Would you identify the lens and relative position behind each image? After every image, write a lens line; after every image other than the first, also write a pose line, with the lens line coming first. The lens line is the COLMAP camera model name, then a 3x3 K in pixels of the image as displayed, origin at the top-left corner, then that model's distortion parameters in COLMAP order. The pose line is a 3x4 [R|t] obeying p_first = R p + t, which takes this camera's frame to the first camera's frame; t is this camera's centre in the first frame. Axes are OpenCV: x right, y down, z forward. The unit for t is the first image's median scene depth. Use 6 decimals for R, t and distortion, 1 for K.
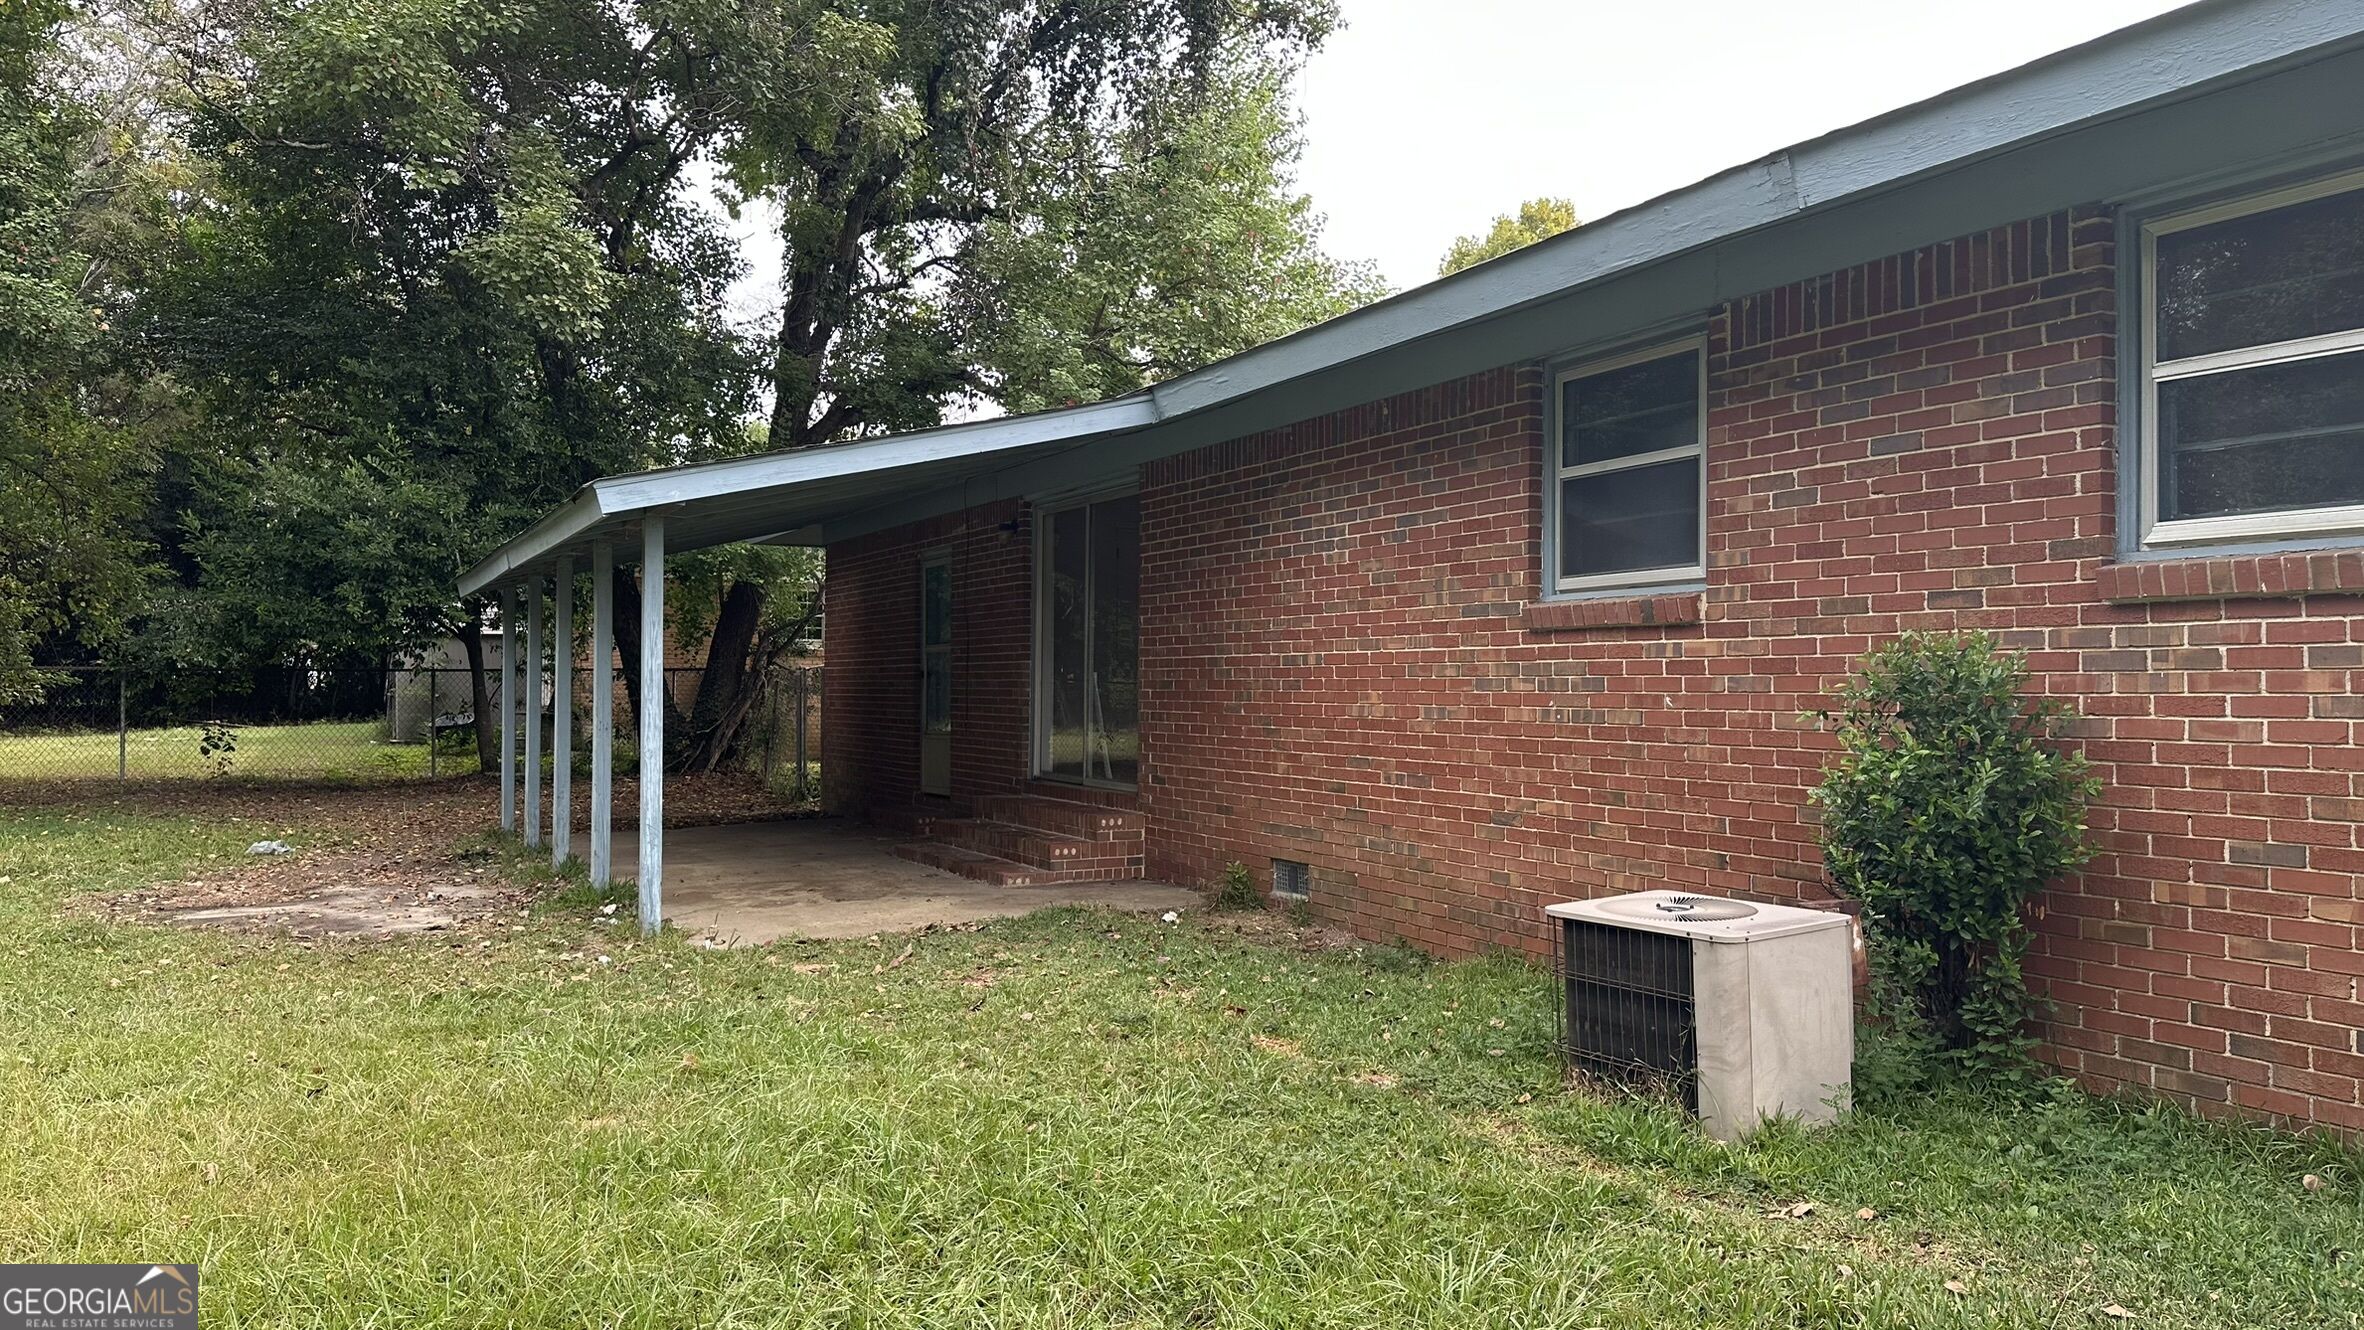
lens RADIAL K [[1682.1, 0, 1182.0], [0, 1682.1, 665.0], [0, 0, 1]] dist [0.166343, -0.189293]
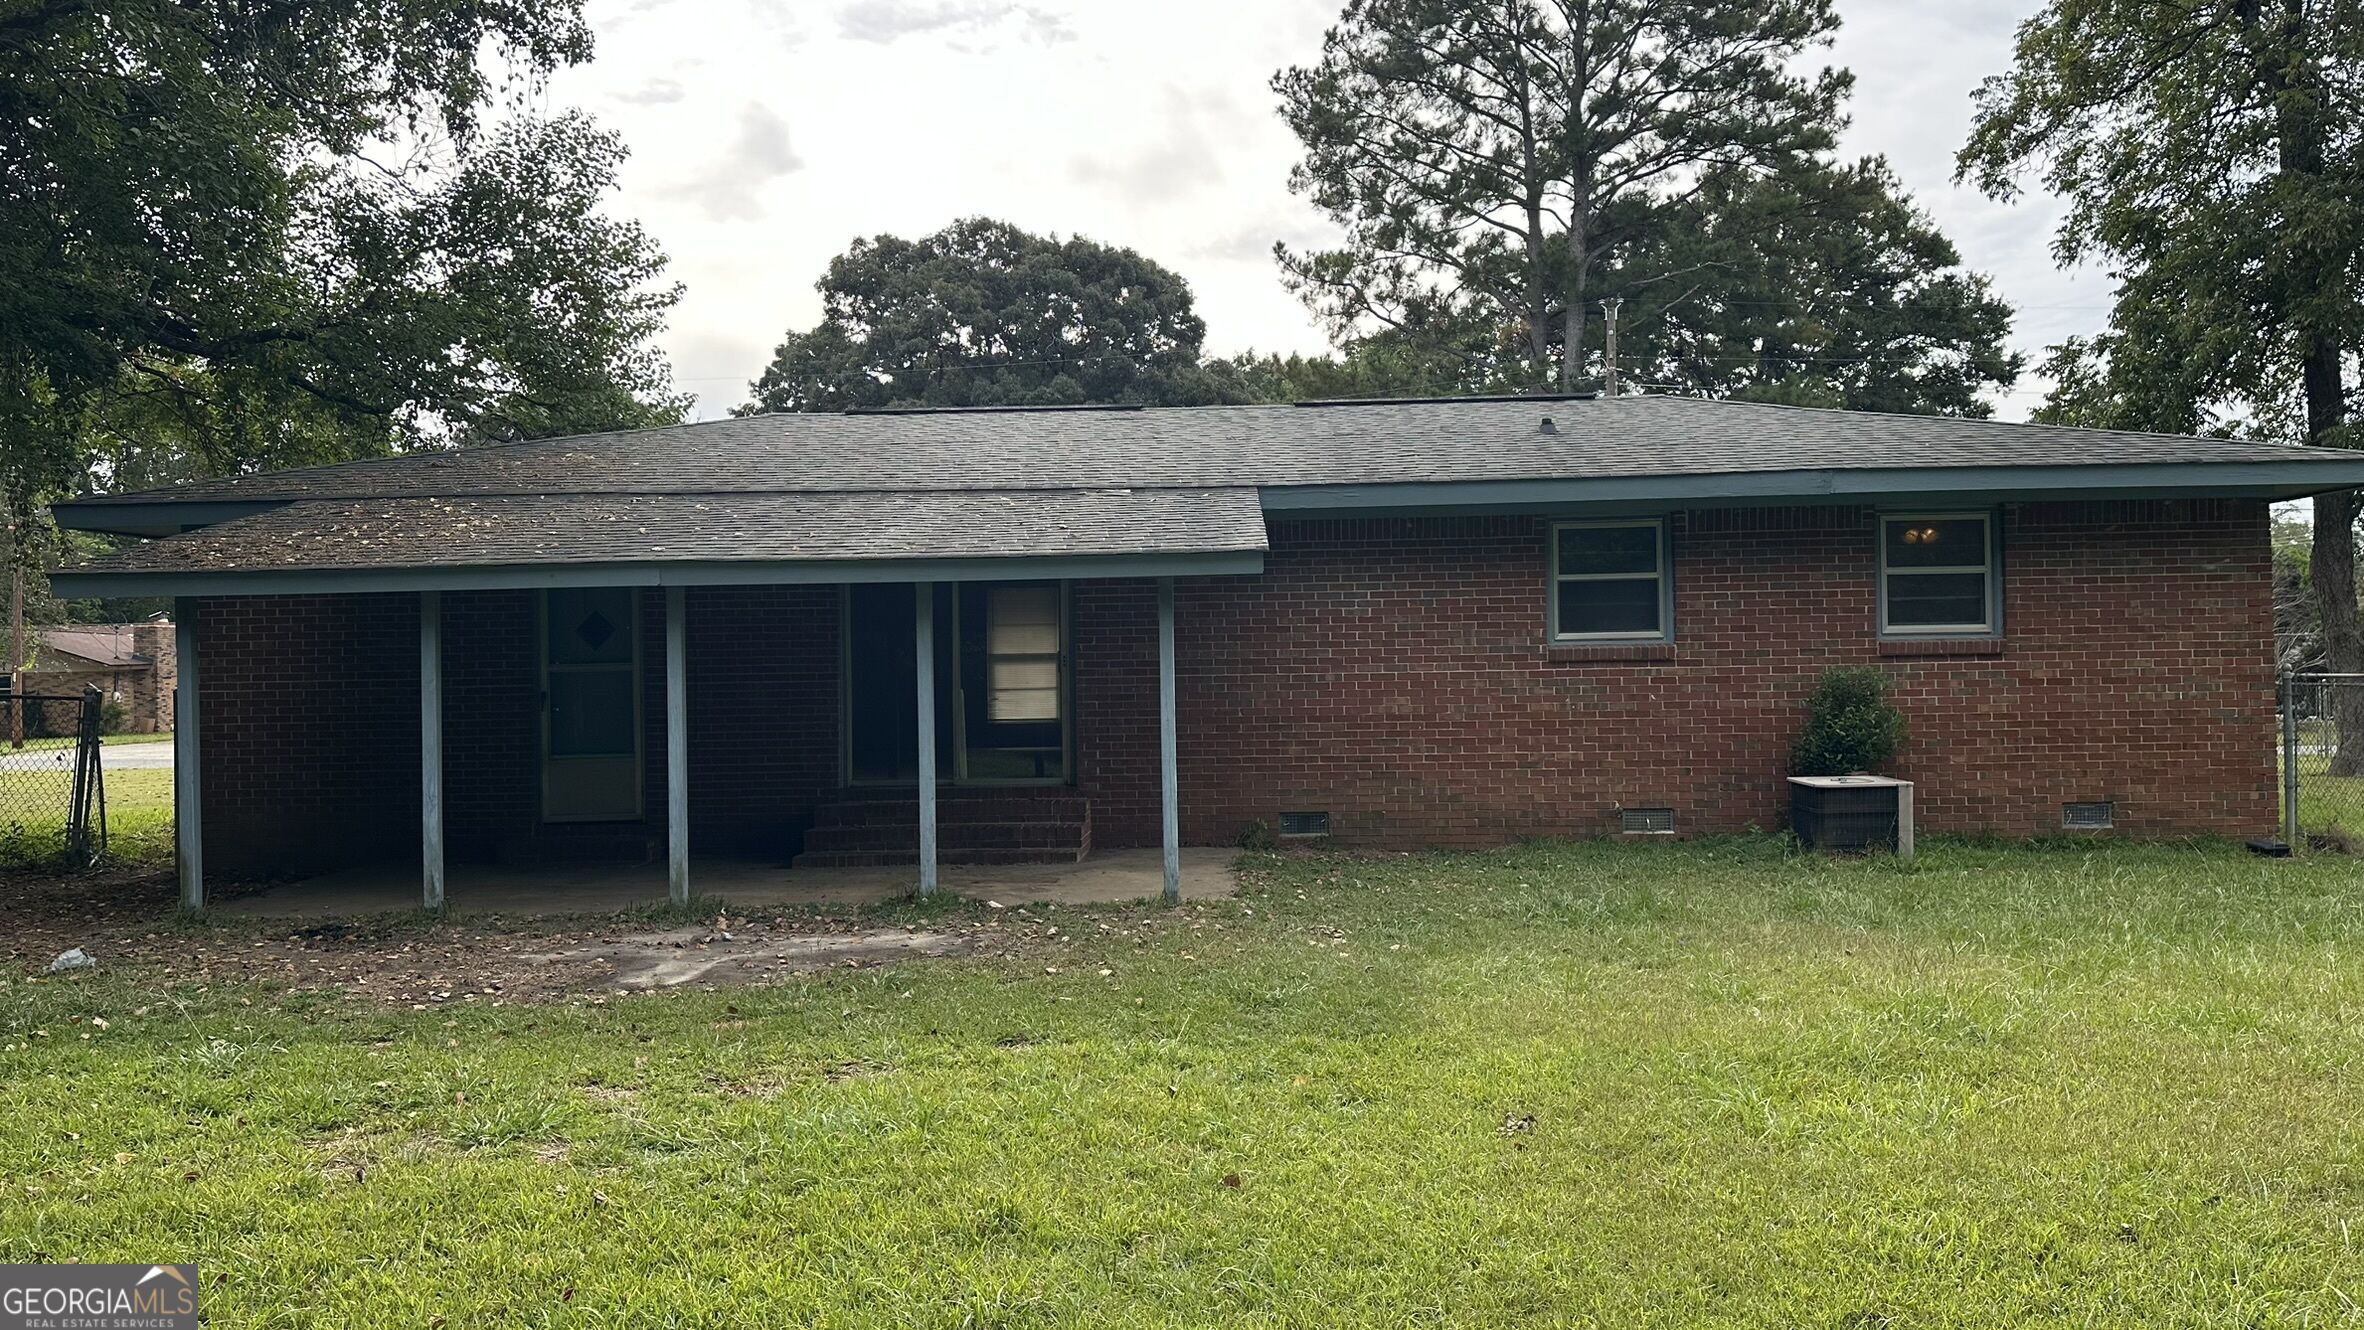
lens RADIAL K [[1682.1, 0, 1182.0], [0, 1682.1, 665.0], [0, 0, 1]] dist [0.166343, -0.189293]
pose [[0.475648, -0.018739, 0.879436, -1.816142], [0.005939, 0.999819, 0.018092, -0.058582], [-0.879616, -0.003383, 0.475673, 0.532561]]
